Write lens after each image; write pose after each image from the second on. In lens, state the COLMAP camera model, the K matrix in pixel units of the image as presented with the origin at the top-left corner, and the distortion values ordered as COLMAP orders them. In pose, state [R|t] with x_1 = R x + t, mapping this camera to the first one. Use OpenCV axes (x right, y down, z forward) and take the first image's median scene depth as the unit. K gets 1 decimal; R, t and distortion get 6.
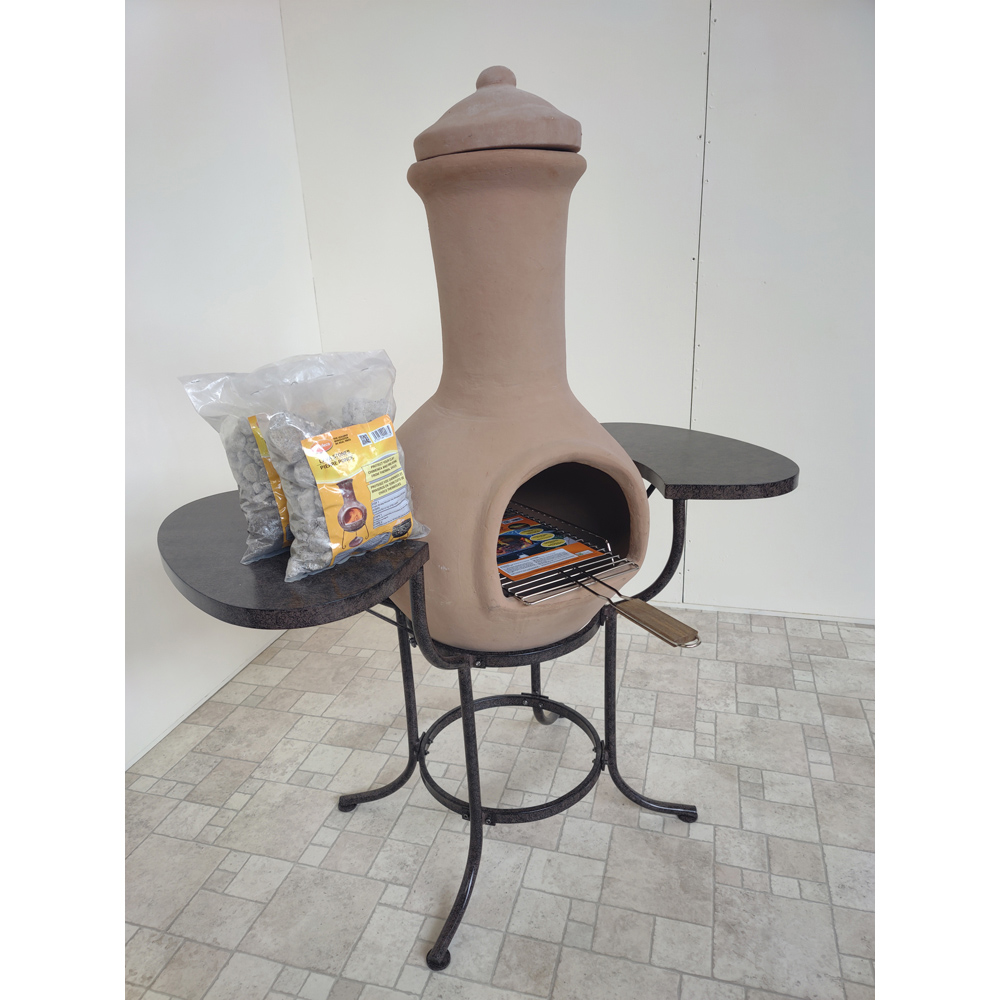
lens RADIAL K [[728.9, 0, 487.7], [0, 728.9, 501.3], [0, 0, 1]] dist [0.096977, -0.106171]
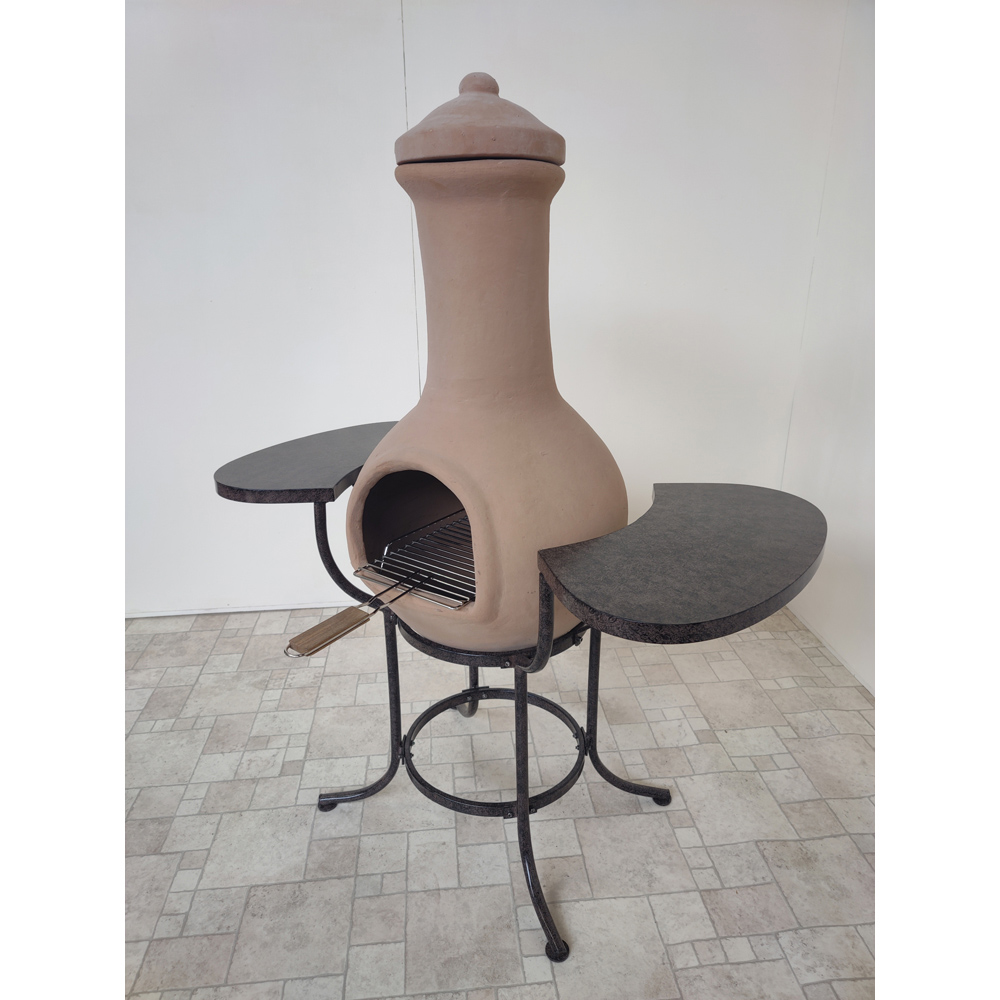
lens RADIAL K [[728.9, 0, 489.9], [0, 728.9, 498.6], [0, 0, 1]] dist [0.096977, -0.106171]
pose [[0.370819, 0.358077, -0.856898, 0.839028], [-0.294905, 0.920327, 0.256963, -0.251990], [0.880639, 0.157417, 0.446873, 0.524447]]
